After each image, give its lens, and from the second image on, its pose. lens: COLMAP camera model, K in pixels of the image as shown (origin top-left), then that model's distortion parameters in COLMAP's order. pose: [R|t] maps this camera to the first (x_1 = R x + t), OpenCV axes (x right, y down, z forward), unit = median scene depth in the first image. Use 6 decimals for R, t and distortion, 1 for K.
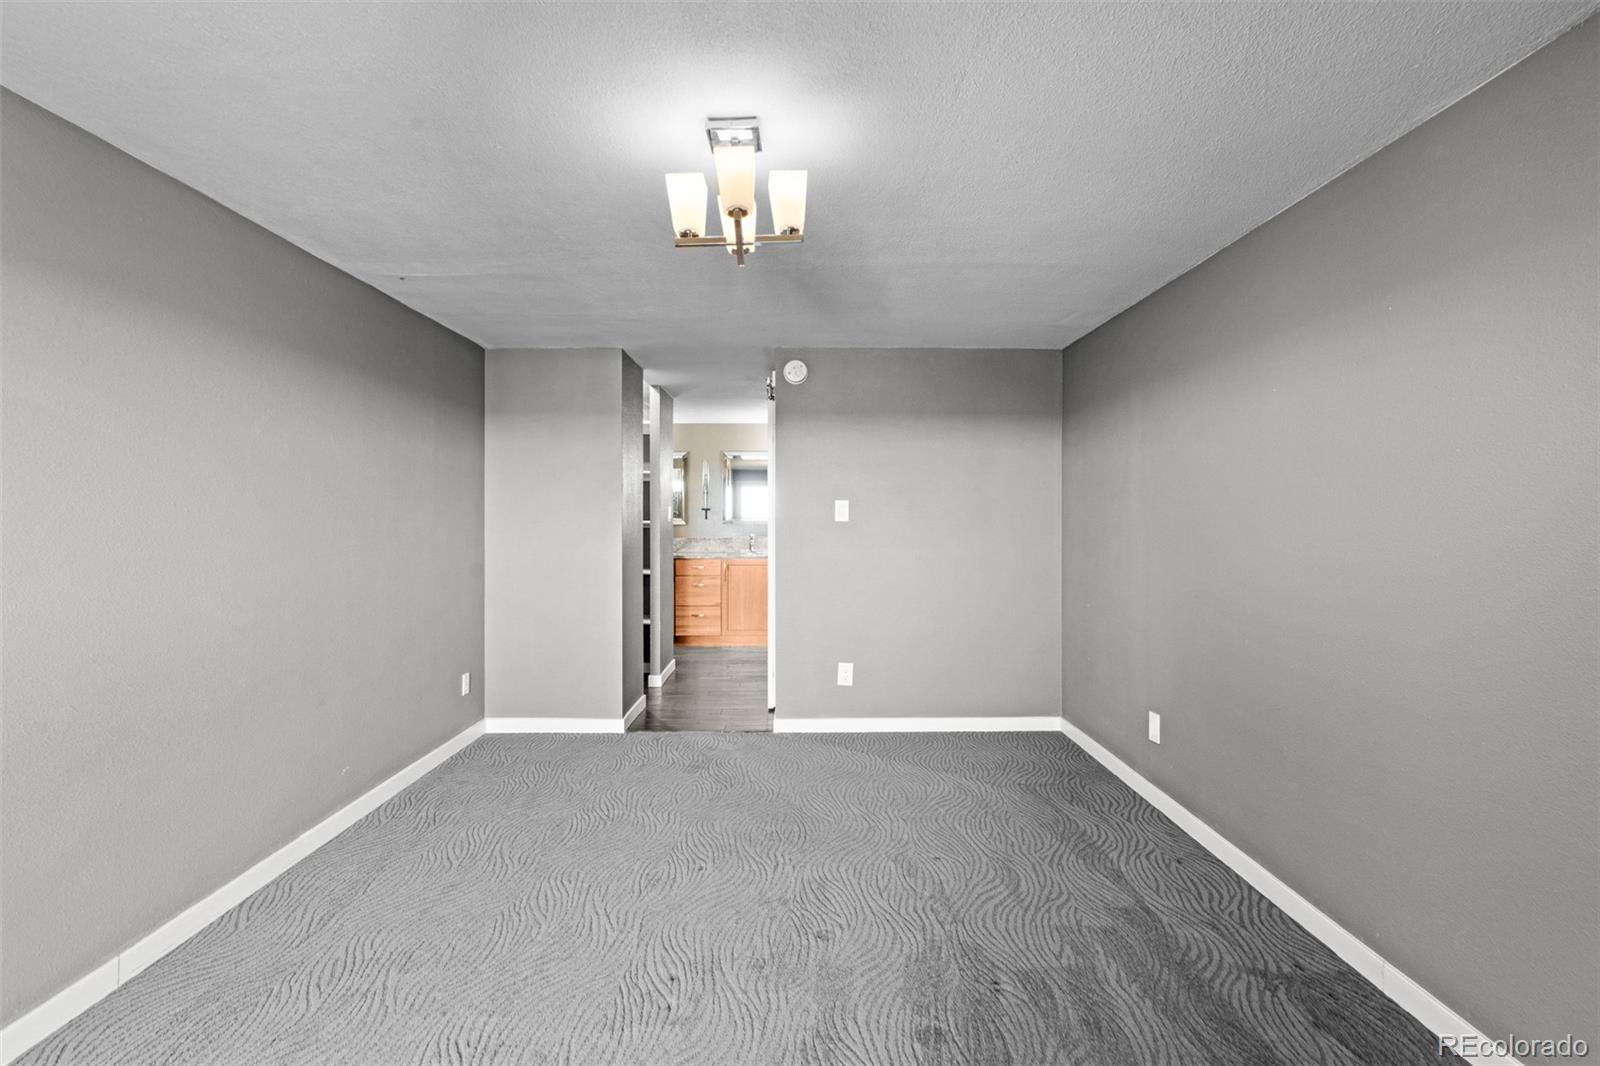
lens RADIAL K [[714.5, 0, 792.4], [0, 714.5, 531.2], [0, 0, 1]] dist [-0.007524, 0.004035]
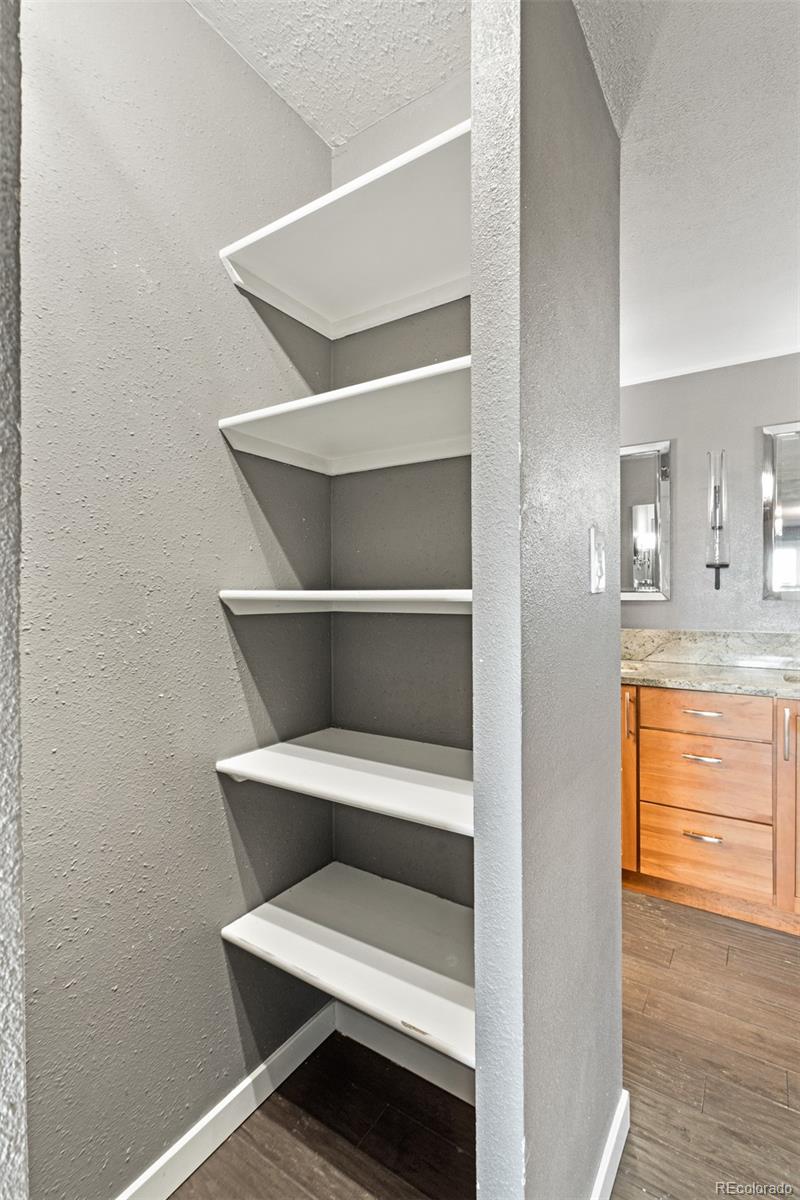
lens RADIAL K [[535.9, 0, 397.3], [0, 535.9, 600.9], [0, 0, 1]] dist [-0.007524, 0.004035]
pose [[0.808672, -0.008190, -0.588203, -0.087423], [0.015258, 0.999859, 0.007055, -0.014661], [0.588062, -0.014680, 0.808682, 0.624134]]
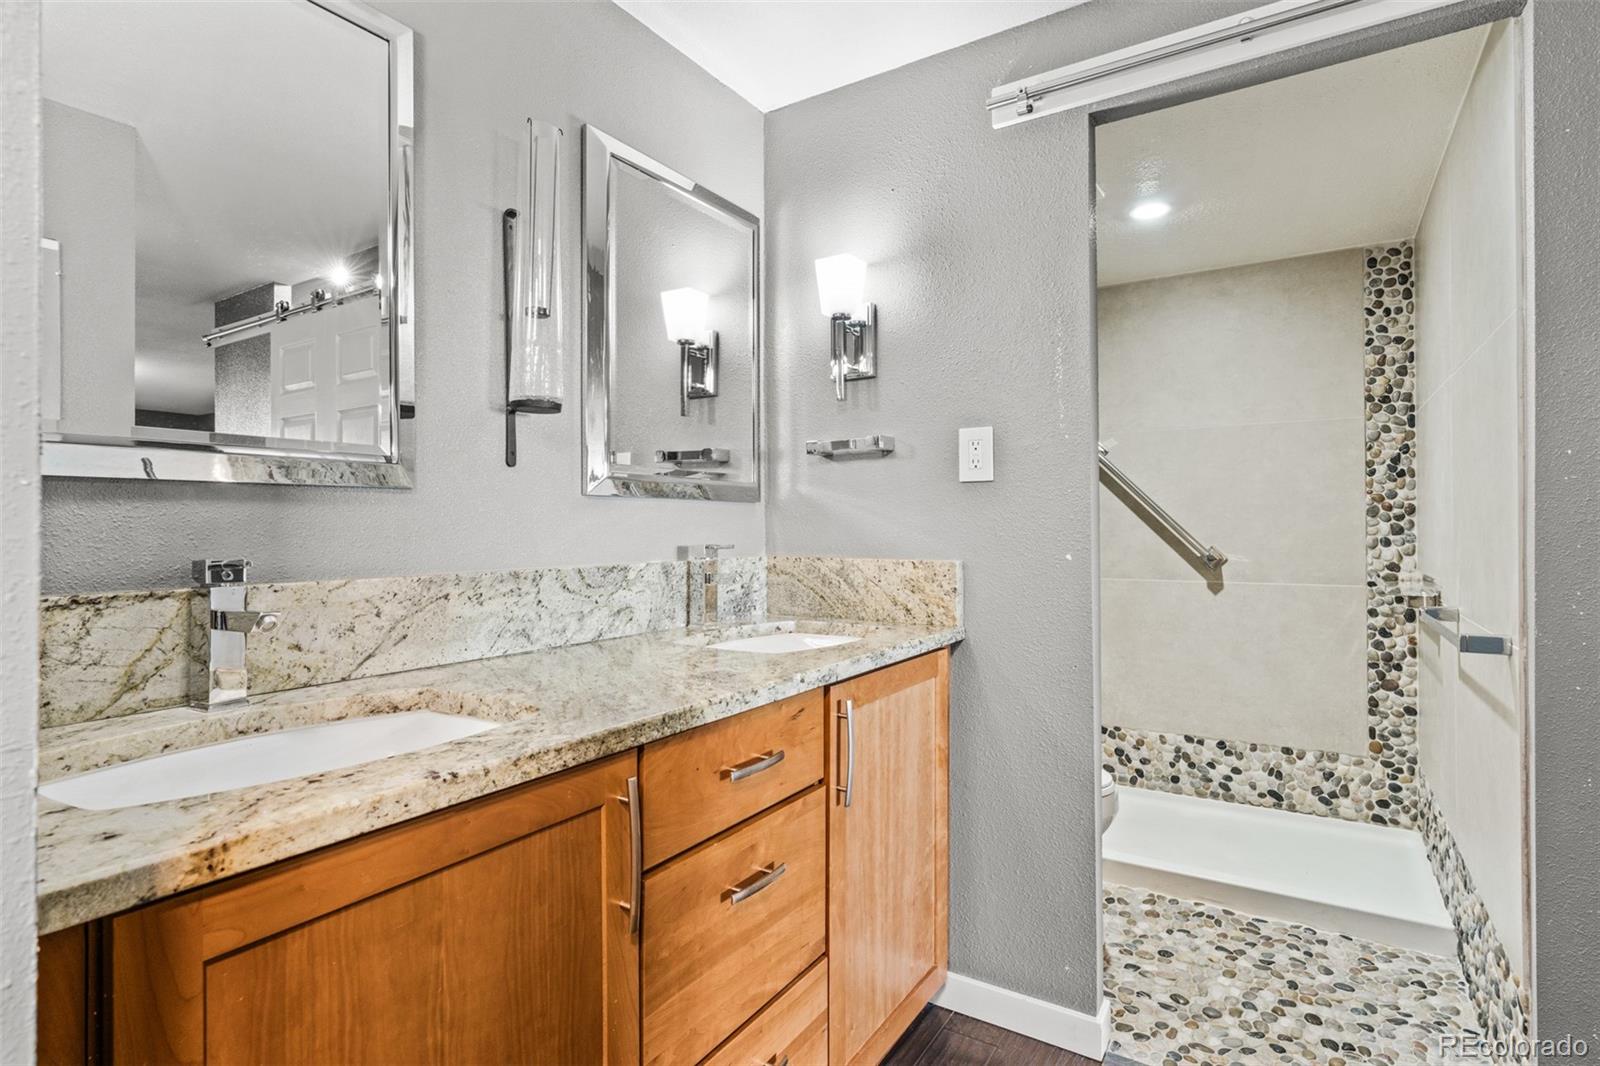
lens RADIAL K [[801.6, 0, 801.9], [0, 801.6, 522.2], [0, 0, 1]] dist [0.004039, 0.000220]
pose [[0.566109, -0.007644, 0.824295, -0.247302], [0.008112, 0.999960, 0.003703, -0.002523], [-0.824291, 0.004590, 0.566148, 0.834169]]
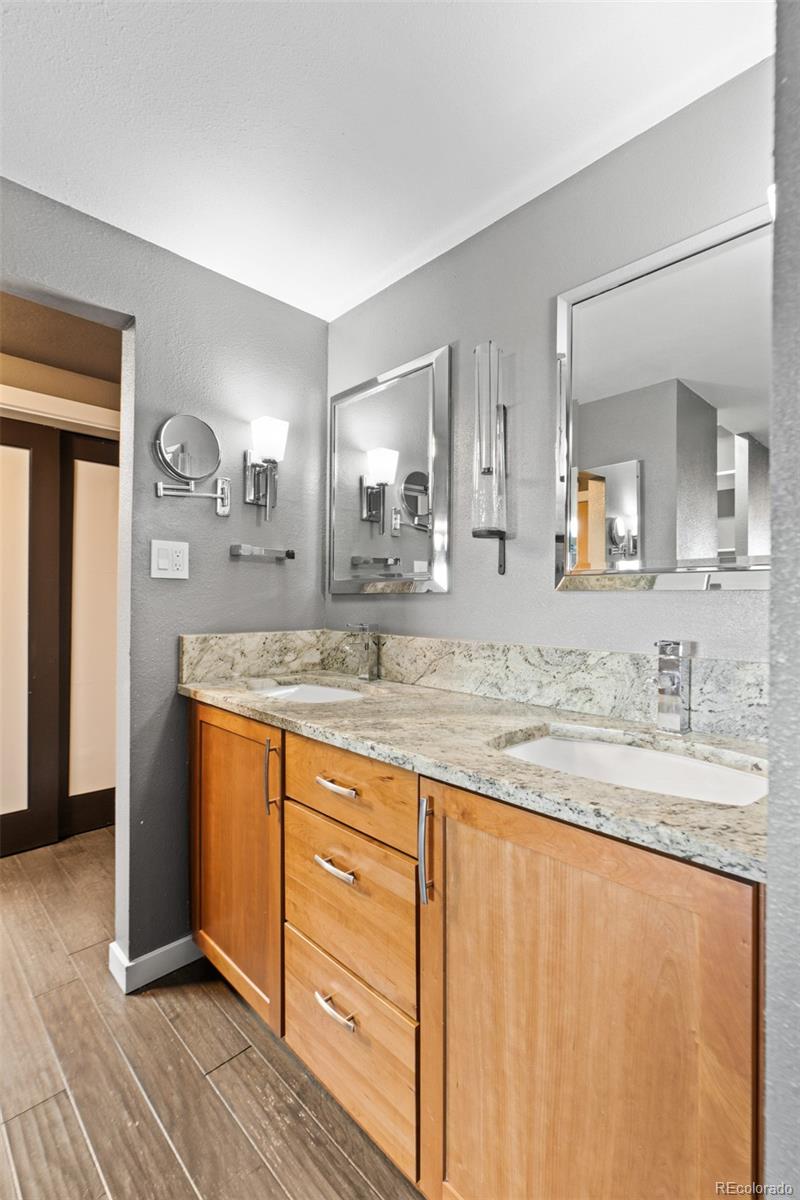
lens RADIAL K [[535.9, 0, 389.2], [0, 535.9, 596.8], [0, 0, 1]] dist [-0.007524, 0.004035]
pose [[0.667575, -0.011999, -0.744446, 0.001119], [0.005806, 0.999924, -0.010910, -0.005890], [0.744520, 0.002961, 0.667593, 0.841442]]
